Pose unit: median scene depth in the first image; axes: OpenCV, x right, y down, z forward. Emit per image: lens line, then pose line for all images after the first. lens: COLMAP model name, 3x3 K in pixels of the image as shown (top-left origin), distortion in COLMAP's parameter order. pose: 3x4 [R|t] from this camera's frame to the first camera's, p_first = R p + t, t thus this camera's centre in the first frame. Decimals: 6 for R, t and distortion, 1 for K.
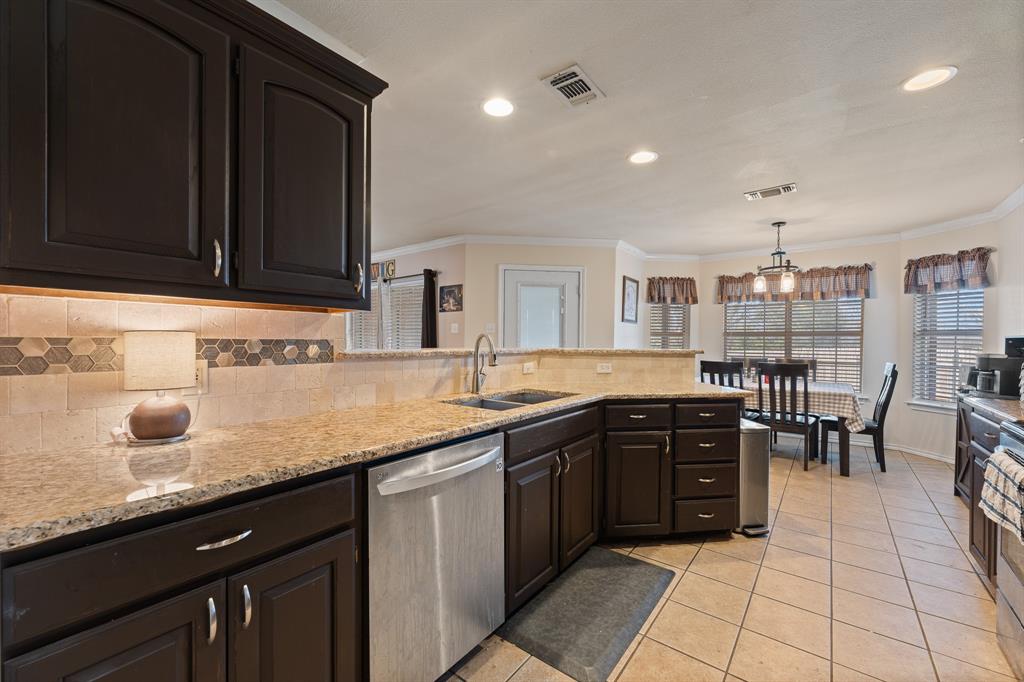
lens RADIAL K [[418.0, 0, 510.9], [0, 418.0, 346.3], [0, 0, 1]] dist [0.001245, -0.000130]
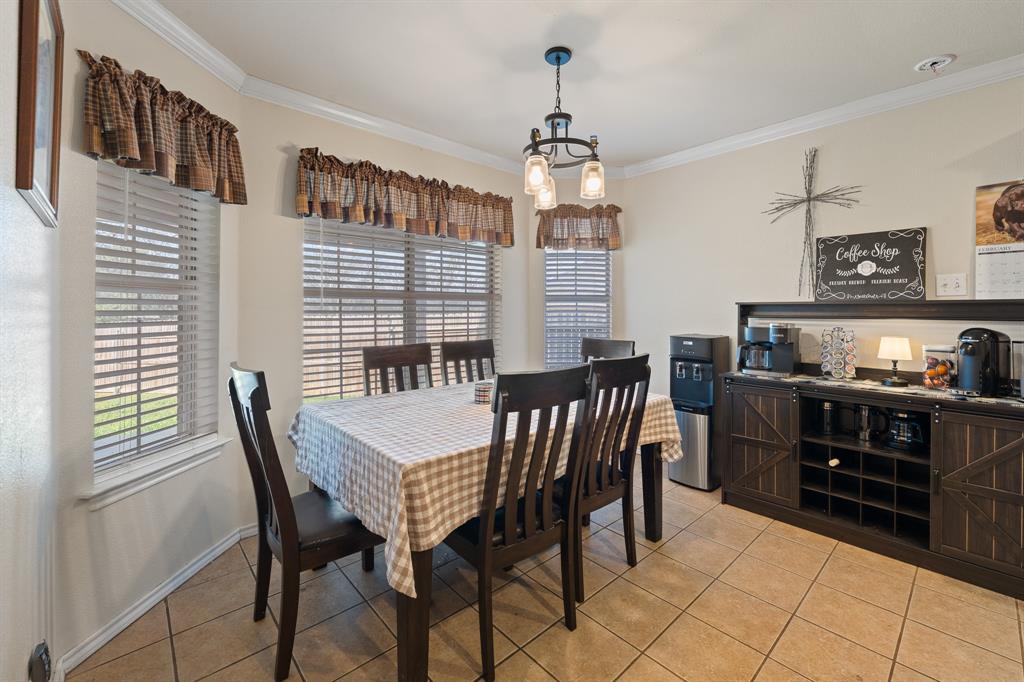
lens RADIAL K [[420.7, 0, 509.9], [0, 420.7, 317.5], [0, 0, 1]] dist [-0.000516, 0.000122]
pose [[0.176531, -0.019086, 0.984110, 0.130865], [0.010510, 0.999792, 0.017505, -0.008153], [-0.984239, 0.007253, 0.176695, 0.742666]]
